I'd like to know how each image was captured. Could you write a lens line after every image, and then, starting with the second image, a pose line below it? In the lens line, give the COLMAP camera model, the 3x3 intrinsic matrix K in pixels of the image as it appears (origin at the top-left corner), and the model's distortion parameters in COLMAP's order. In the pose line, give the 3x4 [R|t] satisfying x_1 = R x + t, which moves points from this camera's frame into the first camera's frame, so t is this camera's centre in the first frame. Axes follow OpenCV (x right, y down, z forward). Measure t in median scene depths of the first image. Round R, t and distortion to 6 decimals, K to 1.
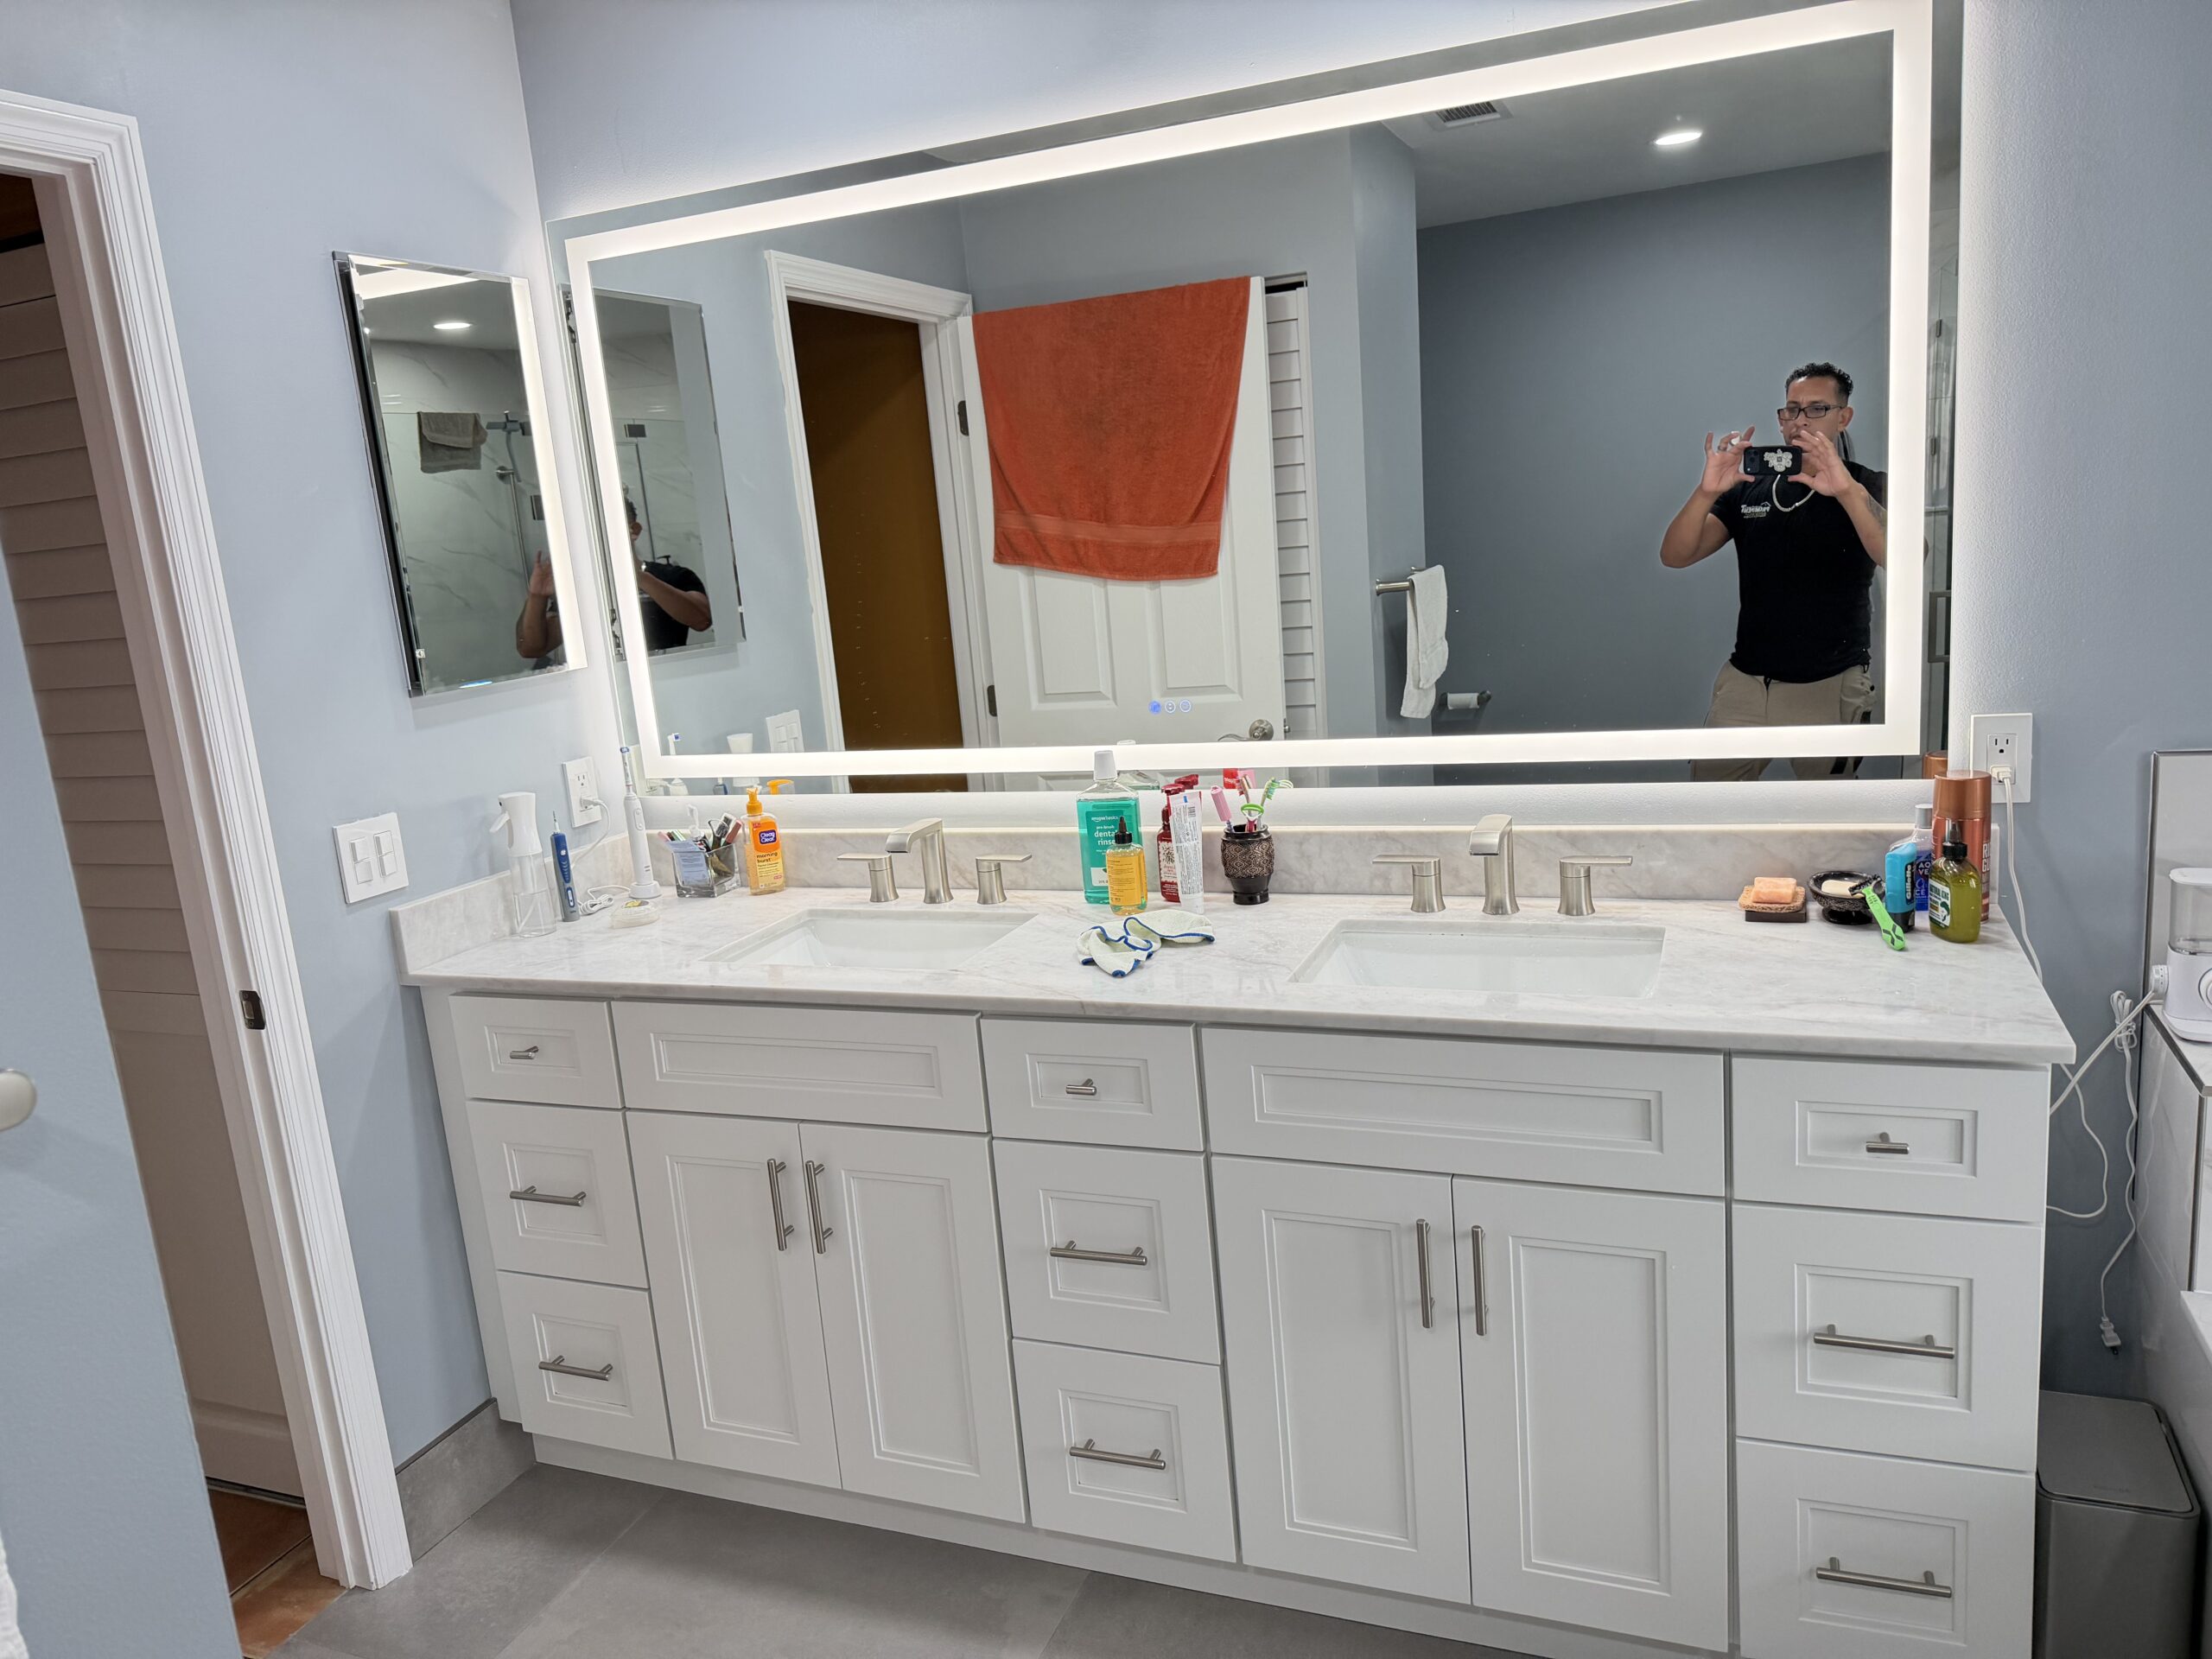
lens RADIAL K [[1571.6, 0, 1108.0], [0, 1571.6, 825.9], [0, 0, 1]] dist [-0.006201, -0.003270]
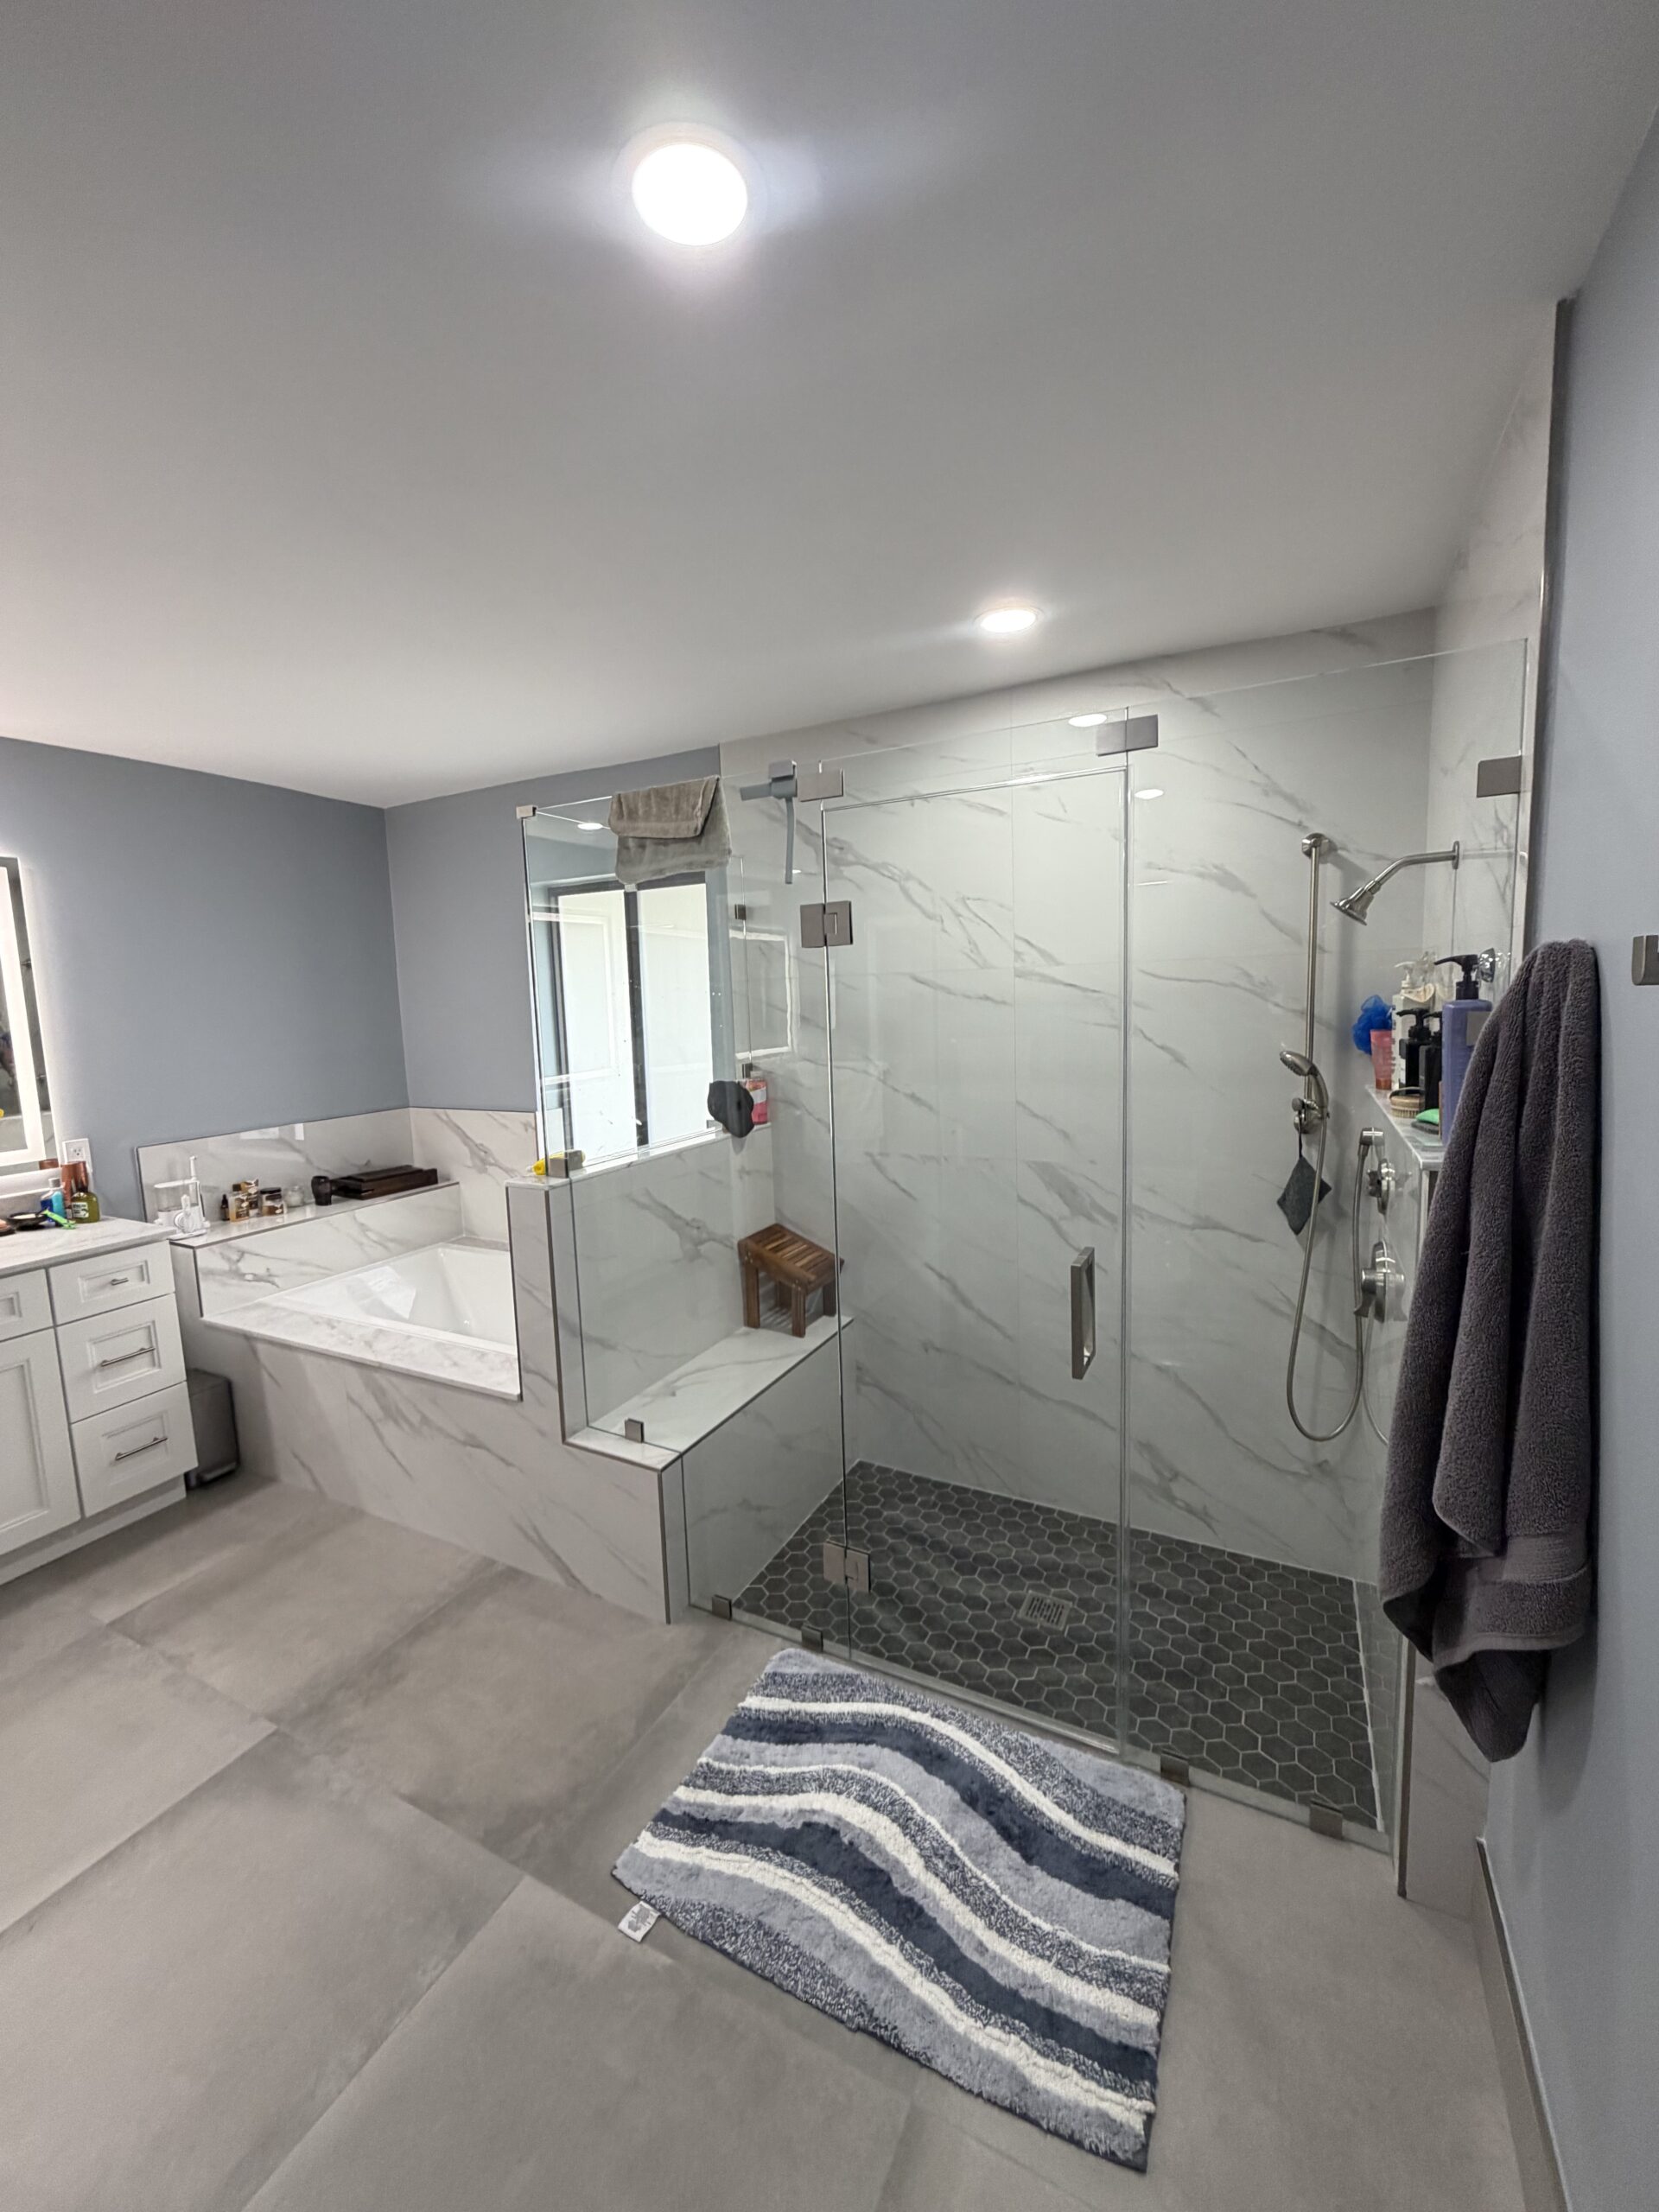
lens RADIAL K [[886.6, 0, 828.8], [0, 886.6, 1097.2], [0, 0, 1]] dist [0.000159, 0.000001]
pose [[0.097336, -0.040301, 0.994435, -0.896639], [0.216765, 0.976051, 0.018338, 0.122431], [-0.971359, 0.213774, 0.103741, -0.446381]]
